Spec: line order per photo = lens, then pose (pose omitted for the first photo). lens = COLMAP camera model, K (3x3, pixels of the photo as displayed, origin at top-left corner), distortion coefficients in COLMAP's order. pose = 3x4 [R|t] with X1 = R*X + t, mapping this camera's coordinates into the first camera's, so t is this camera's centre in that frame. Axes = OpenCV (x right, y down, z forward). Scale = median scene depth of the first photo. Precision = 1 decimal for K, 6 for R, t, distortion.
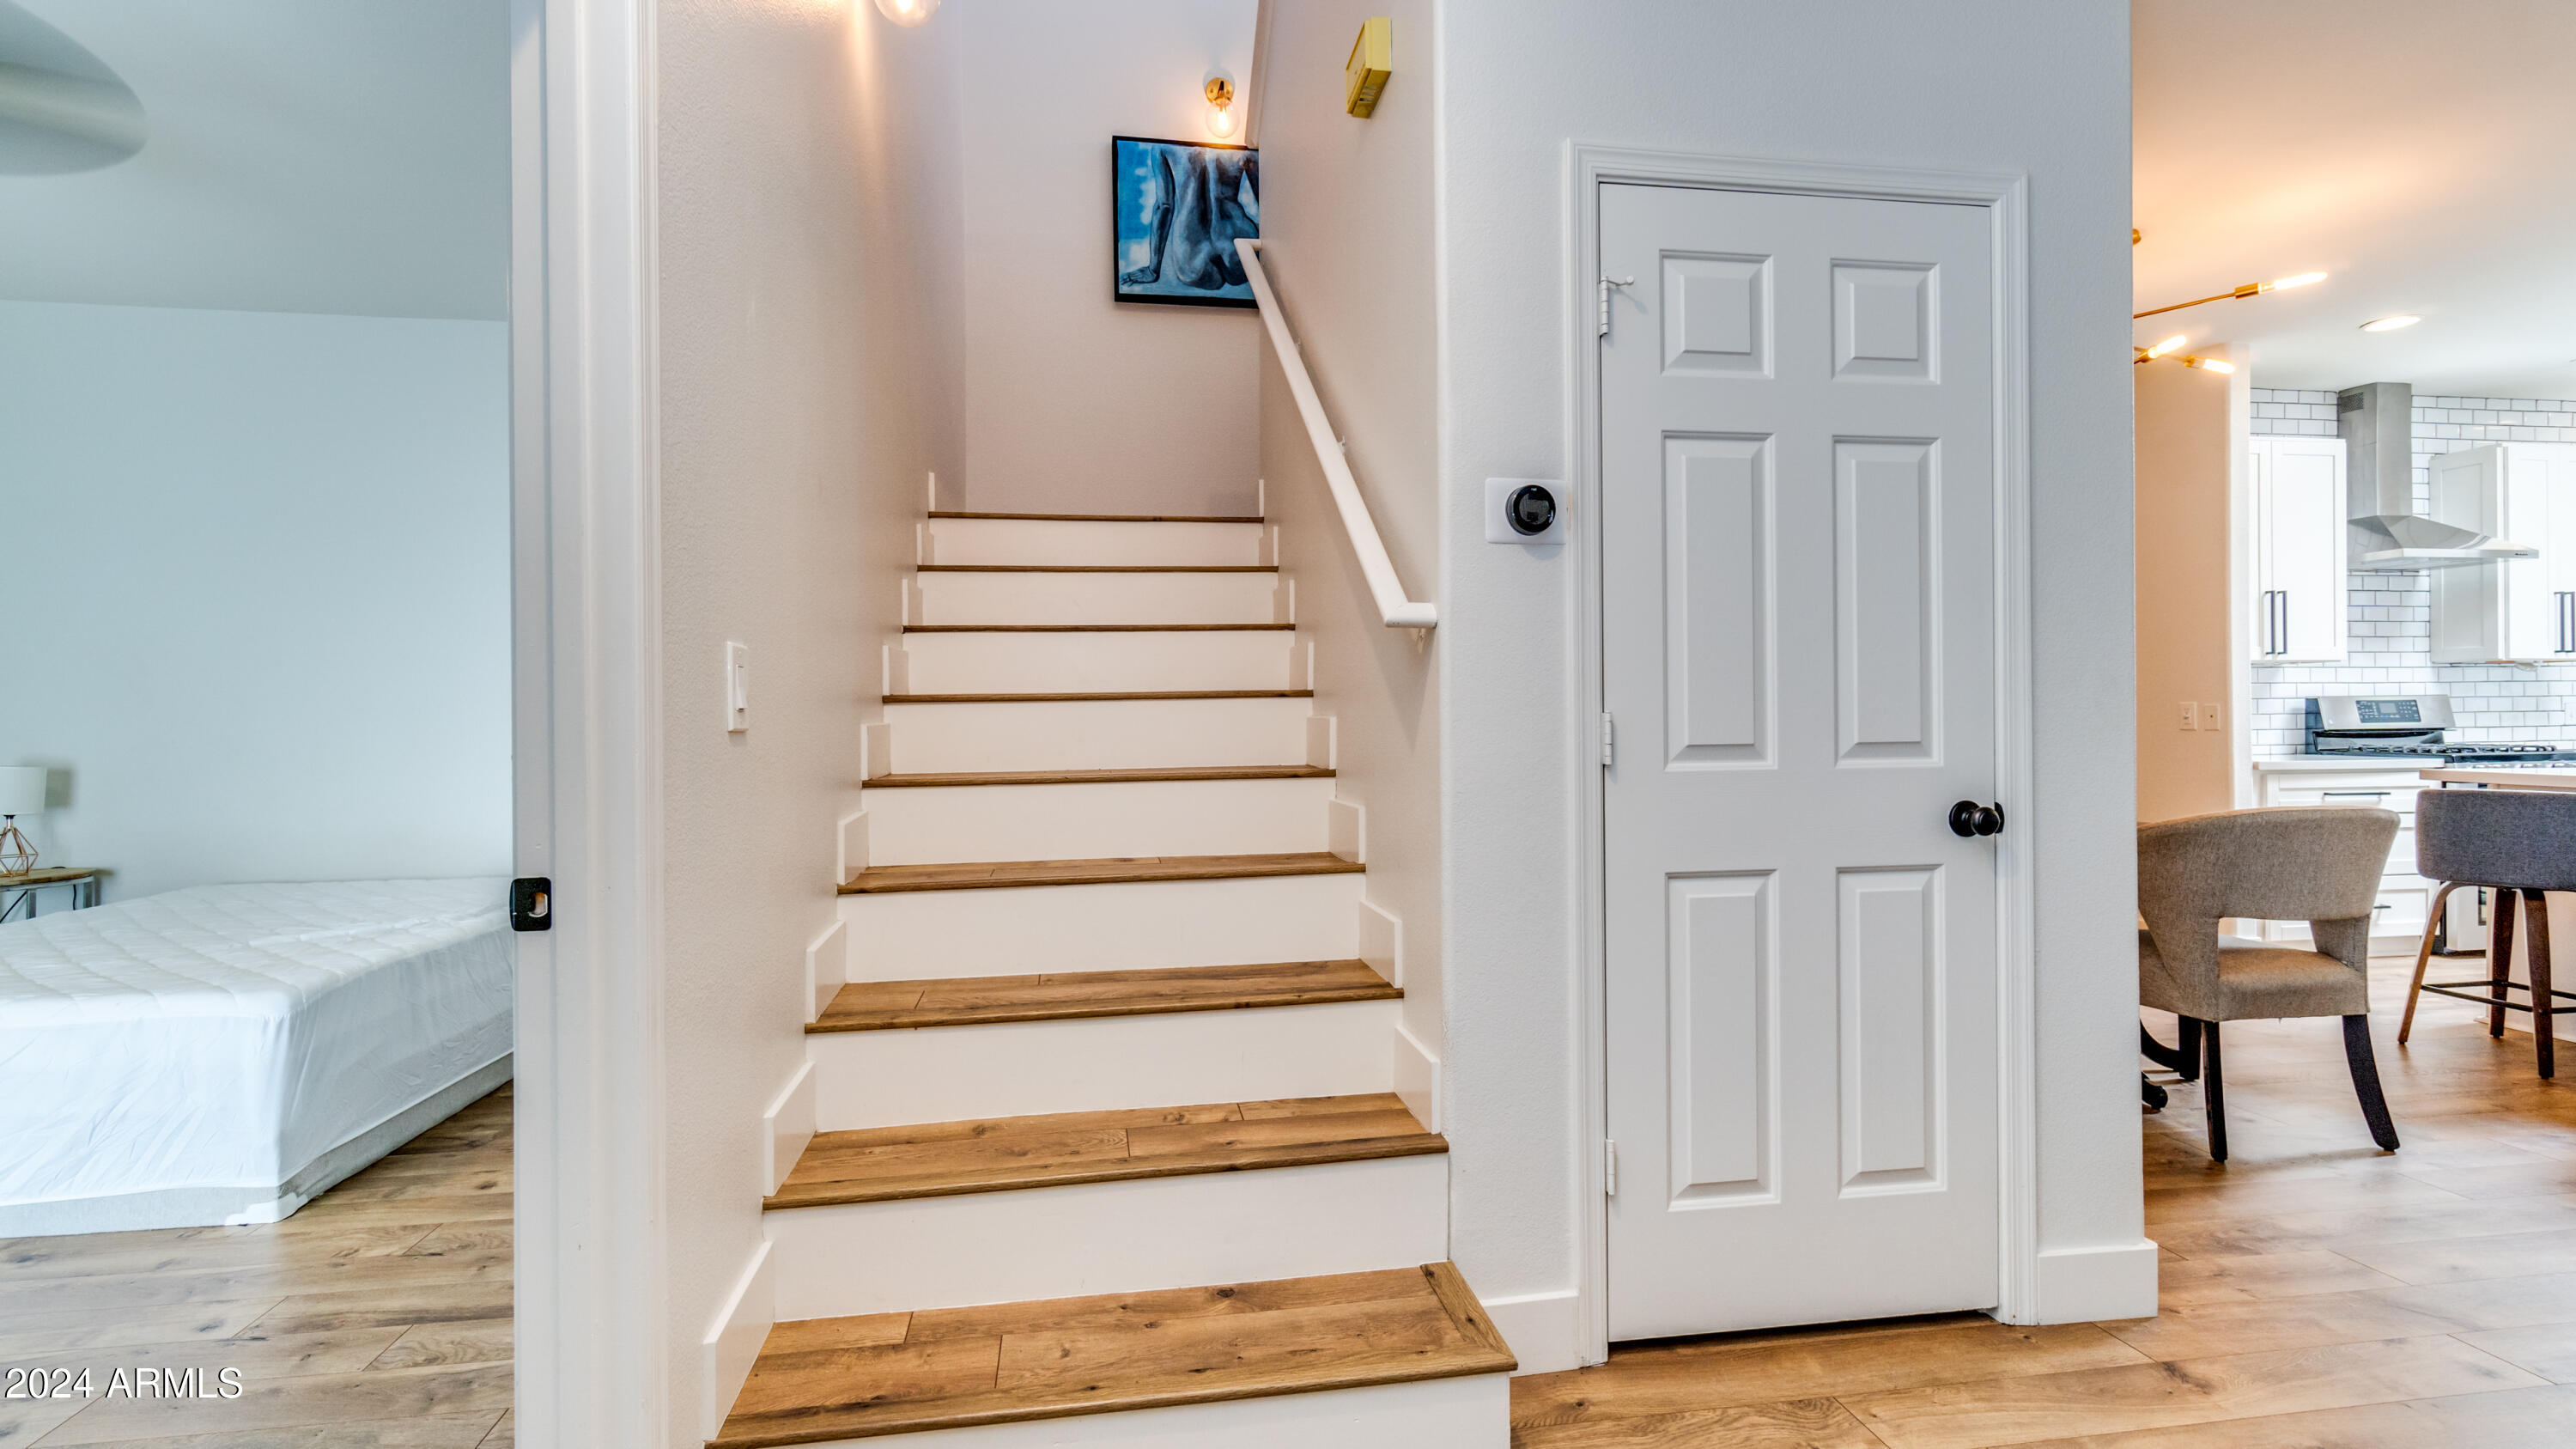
lens RADIAL K [[1157.4, 0, 1223.7], [0, 1157.4, 722.2], [0, 0, 1]] dist [-0.006925, -0.000504]
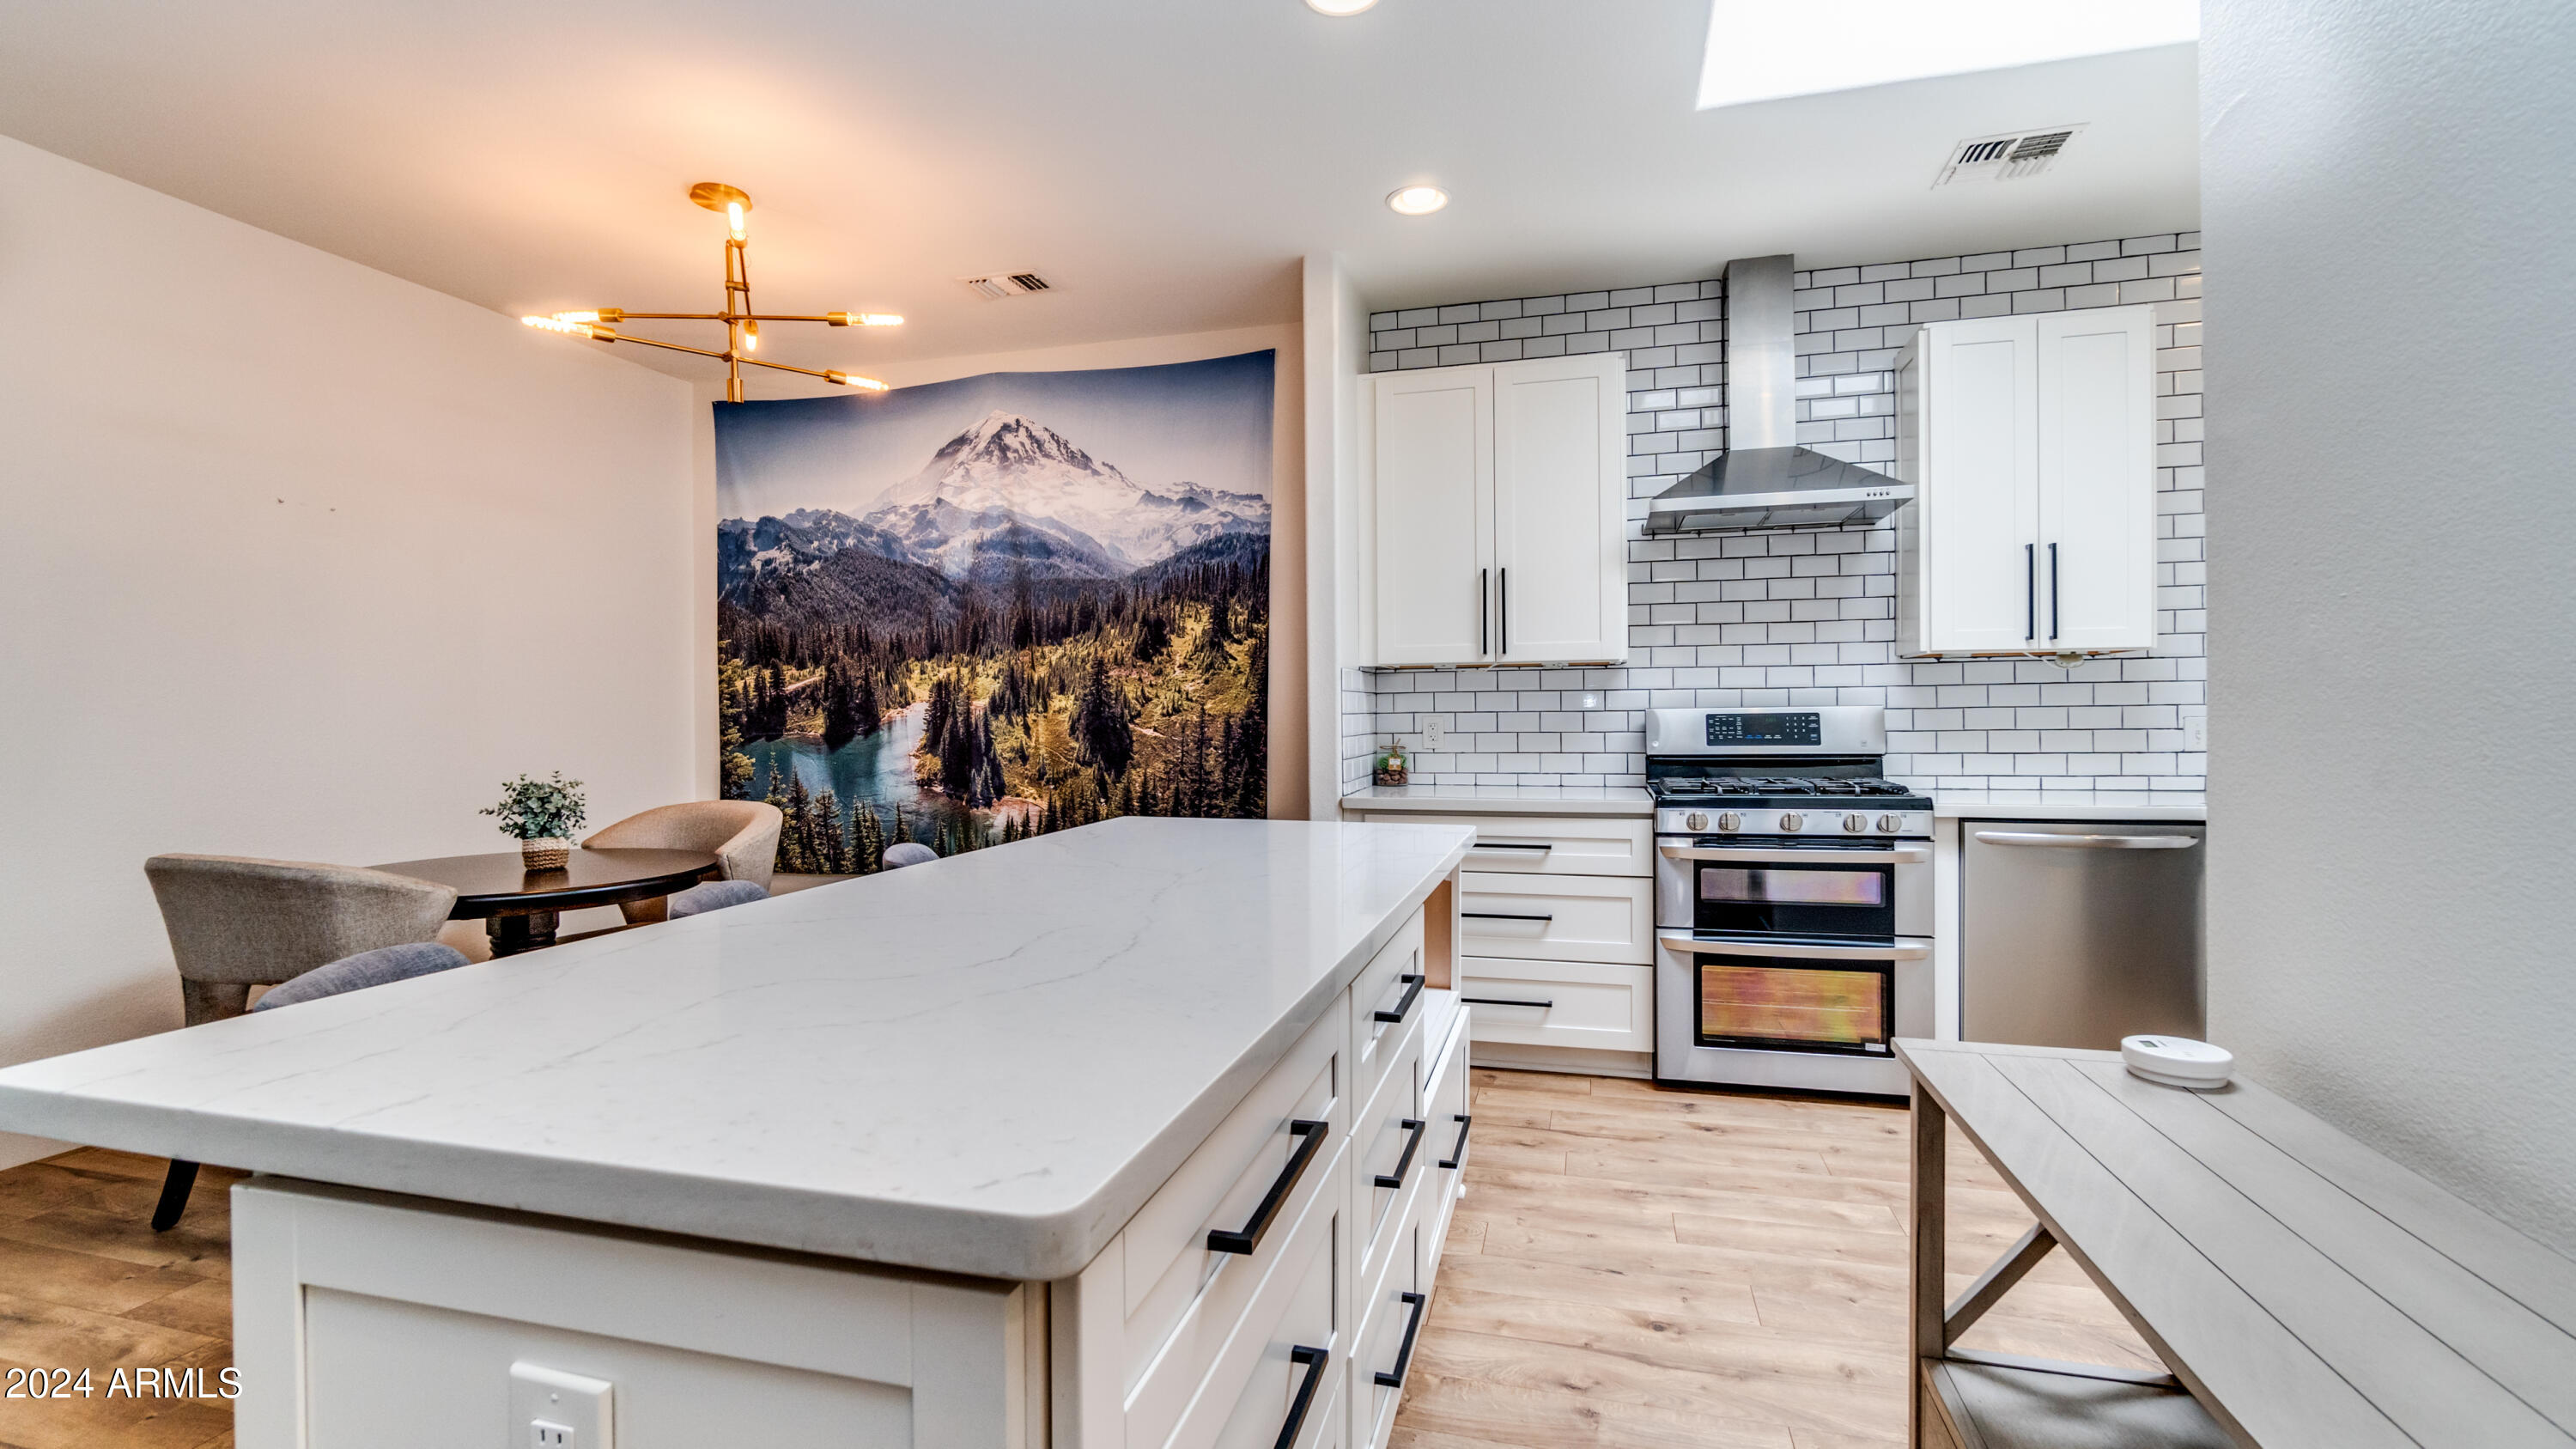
lens RADIAL K [[1141.3, 0, 1273.4], [0, 1141.3, 715.4], [0, 0, 1]] dist [0.001758, 0.001177]
pose [[0.918567, 0.000857, -0.395265, 1.022247], [-0.001636, 0.999997, -0.001636, -0.016553], [0.395263, 0.002150, 0.918566, 0.248847]]
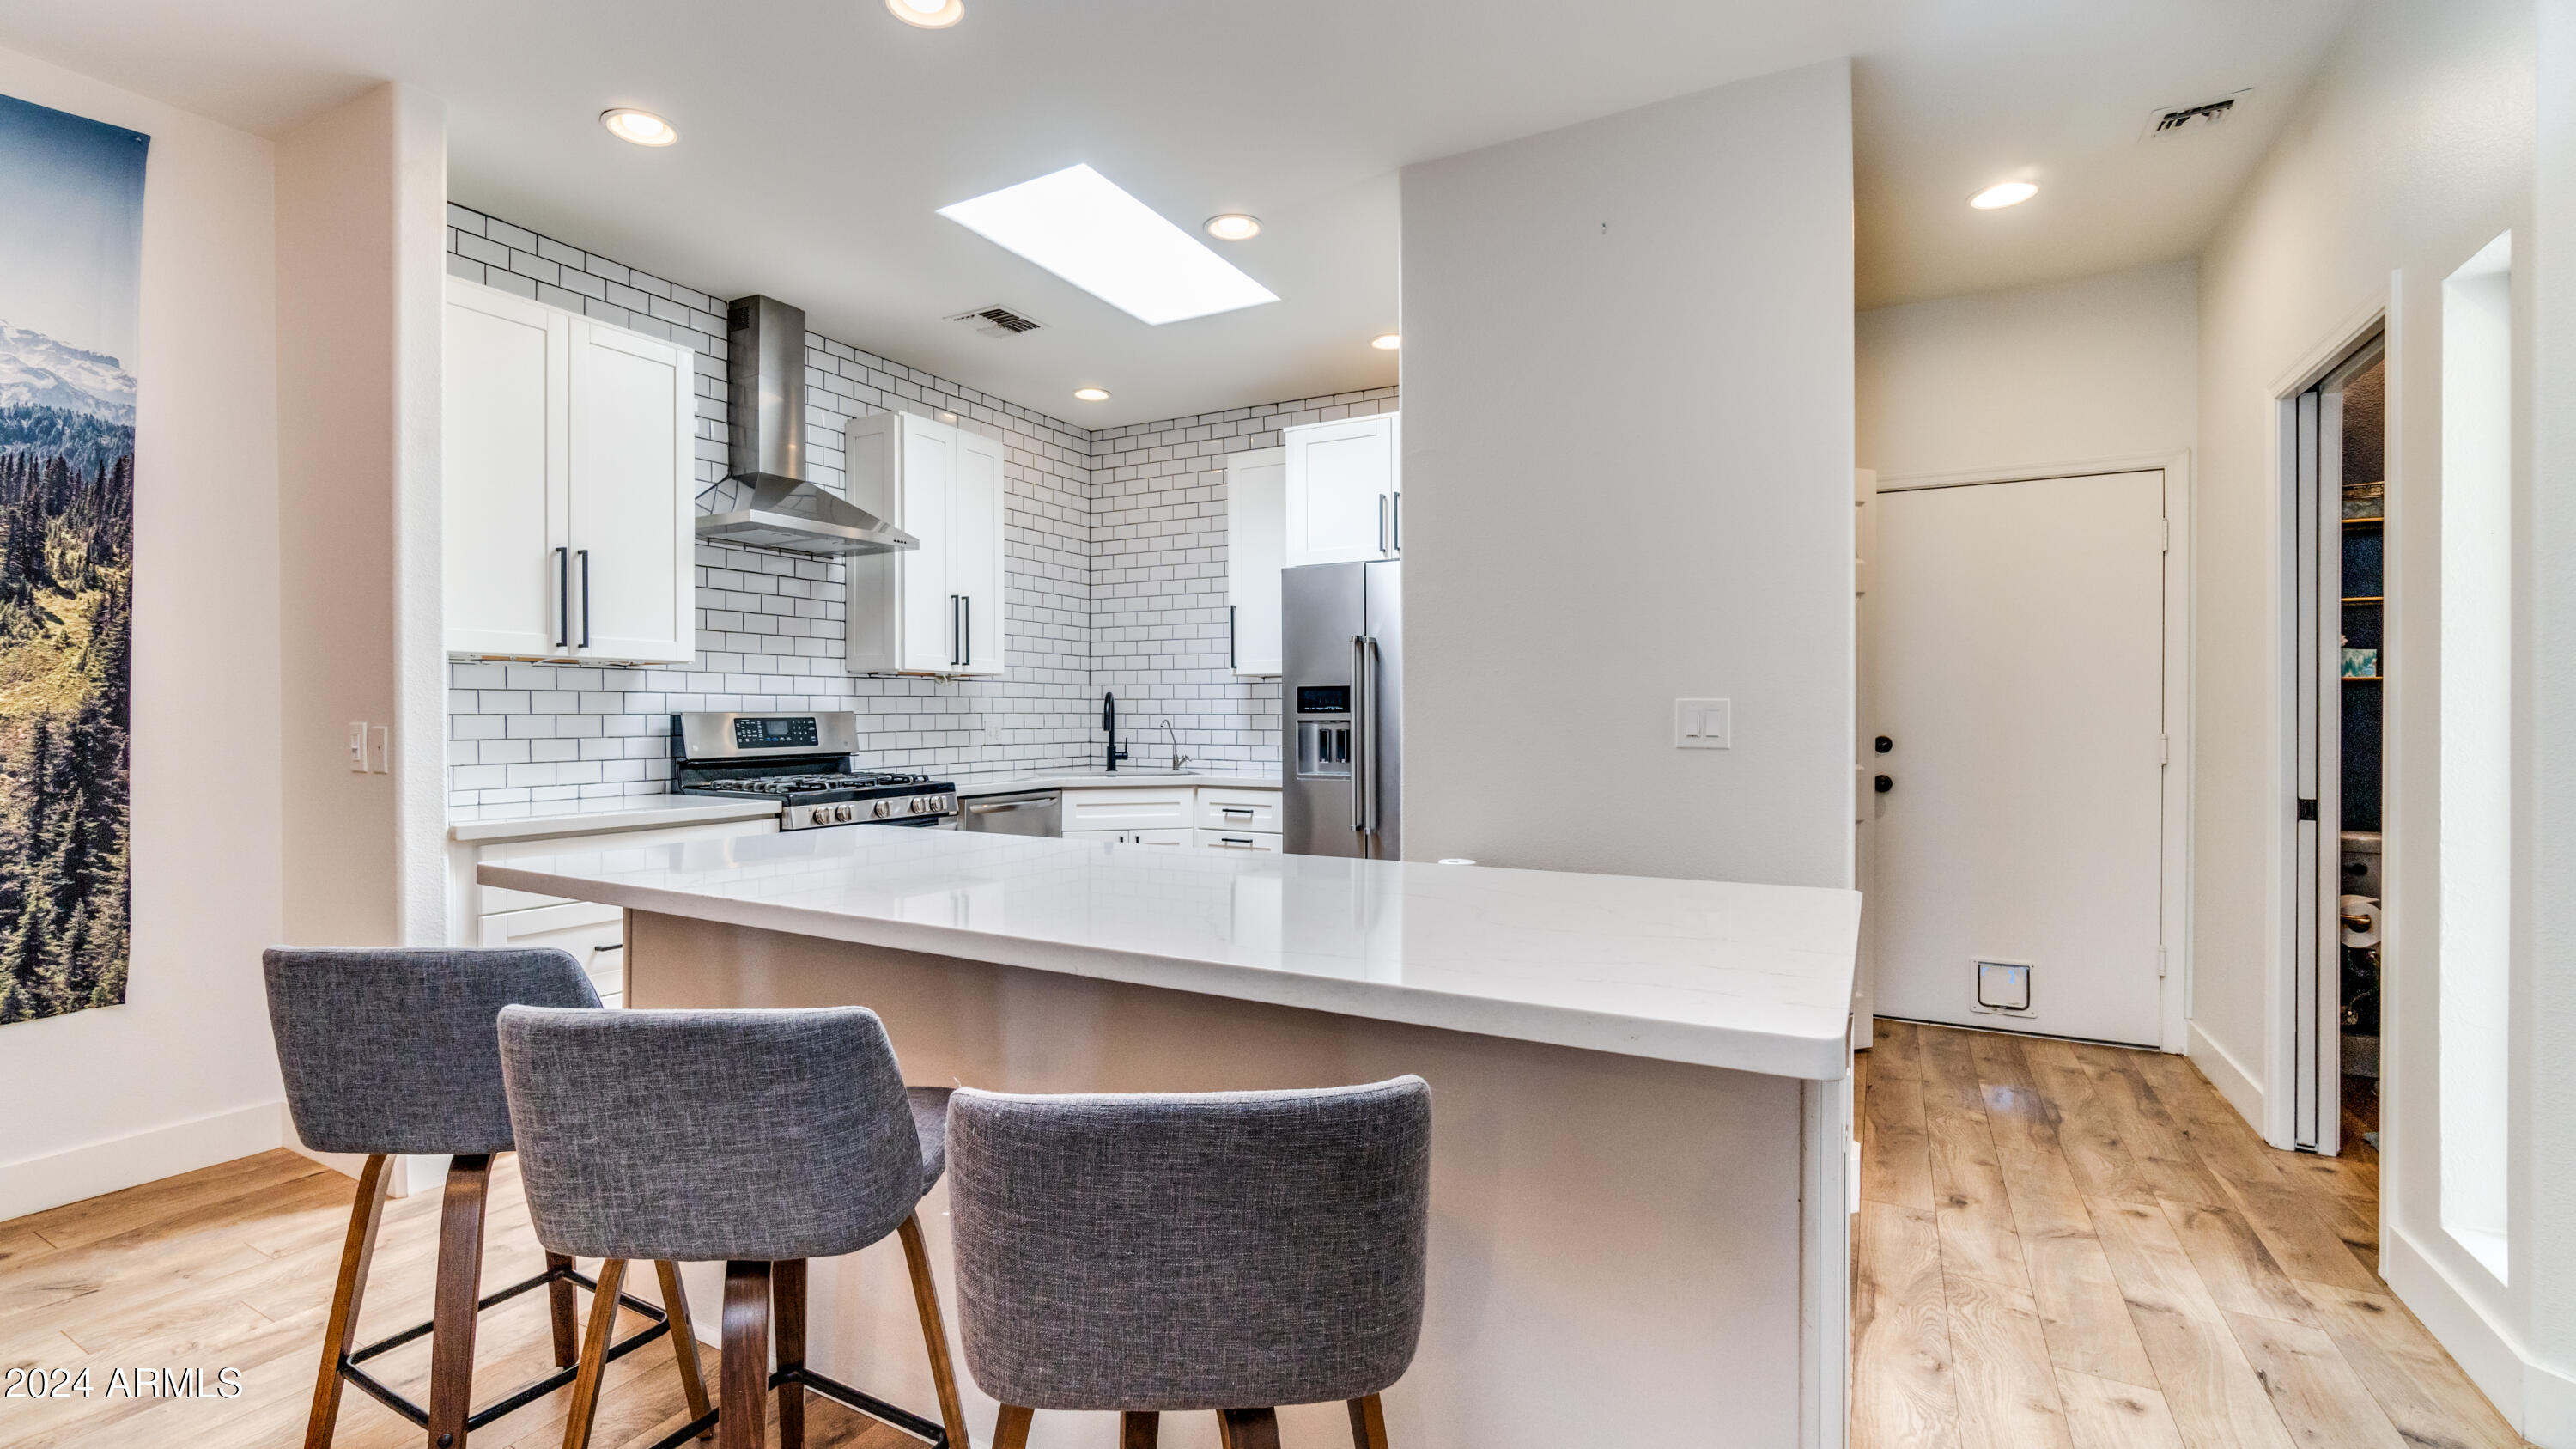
lens RADIAL K [[1141.3, 0, 1241.8], [0, 1141.3, 717.7], [0, 0, 1]] dist [0.001758, 0.001177]
pose [[0.605355, 0.005438, 0.795937, 0.599918], [-0.002665, 0.999985, -0.004805, -0.016503], [-0.795951, 0.000788, 0.605360, 0.294831]]
